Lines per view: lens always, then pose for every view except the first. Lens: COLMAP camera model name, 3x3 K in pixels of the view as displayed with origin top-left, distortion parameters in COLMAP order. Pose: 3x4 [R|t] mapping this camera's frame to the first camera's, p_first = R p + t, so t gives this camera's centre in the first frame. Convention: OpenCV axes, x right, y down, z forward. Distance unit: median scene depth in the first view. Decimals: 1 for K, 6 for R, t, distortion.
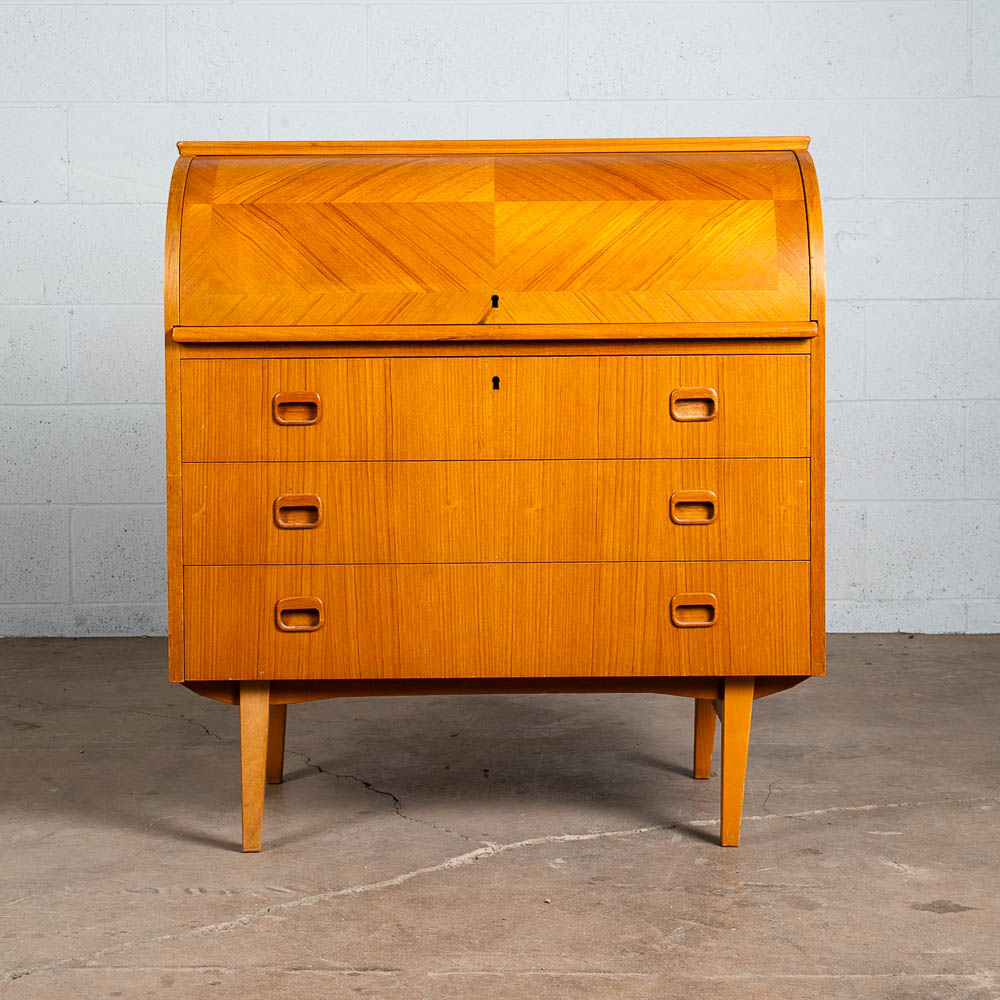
lens RADIAL K [[2488.3, 0, 519.3], [0, 2488.3, 365.0], [0, 0, 1]] dist [0.212460, 0.000000]
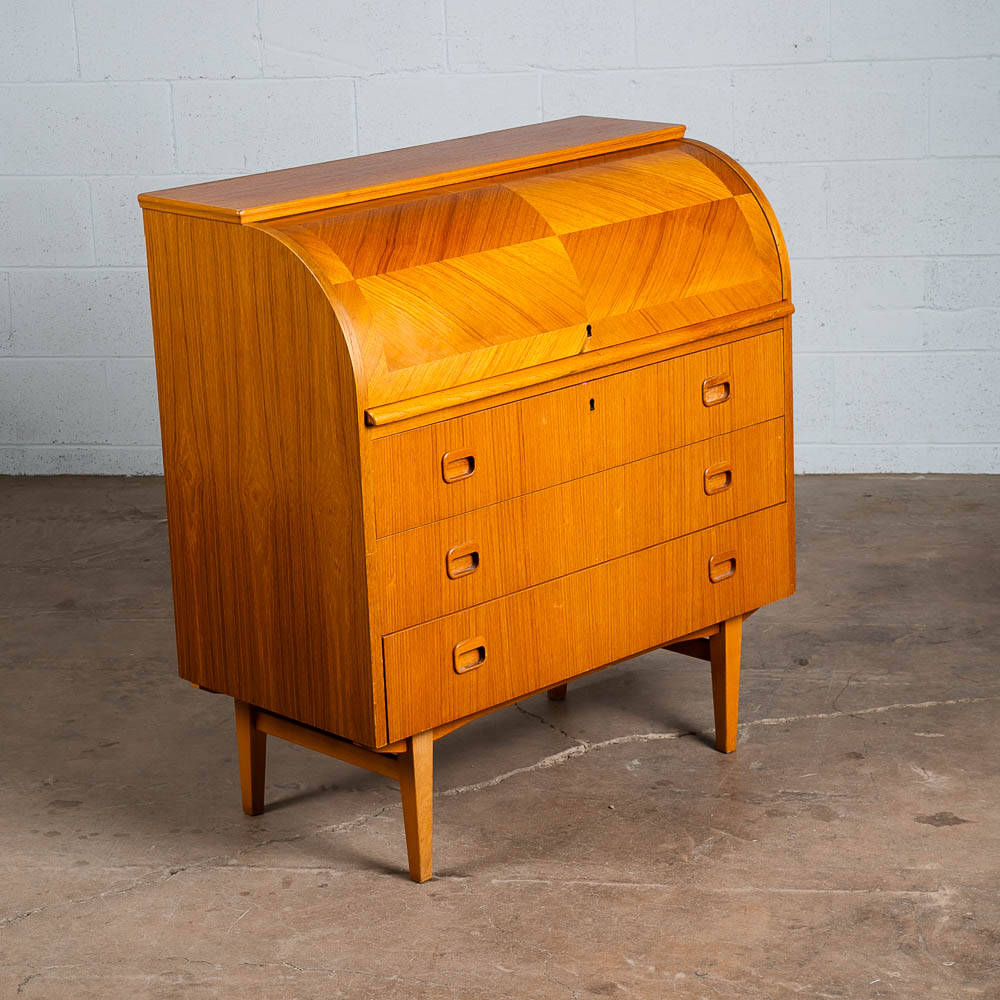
lens RADIAL K [[2833.5, 0, 501.3], [0, 2833.5, 460.6], [0, 0, 1]] dist [0.293566, 0.000000]
pose [[0.987797, 0.001447, -0.155743, 0.161577], [0.028896, 0.980895, 0.192382, -0.200982], [0.153045, -0.194534, 0.968883, -0.279942]]
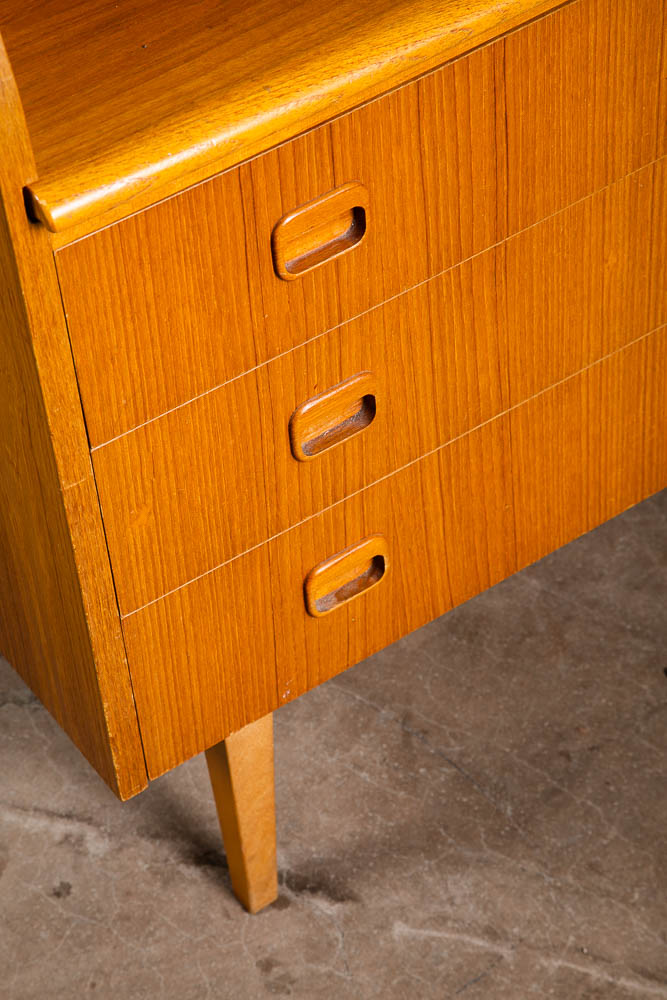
lens RADIAL K [[2436.6, 0, 334.4], [0, 2436.6, 501.8], [0, 0, 1]] dist [0.417766, 0.000000]
pose [[0.953479, 0.178322, -0.243062, 0.066941], [0.032018, 0.741820, 0.669835, -0.205985], [0.299754, -0.646456, 0.701600, 0.551500]]
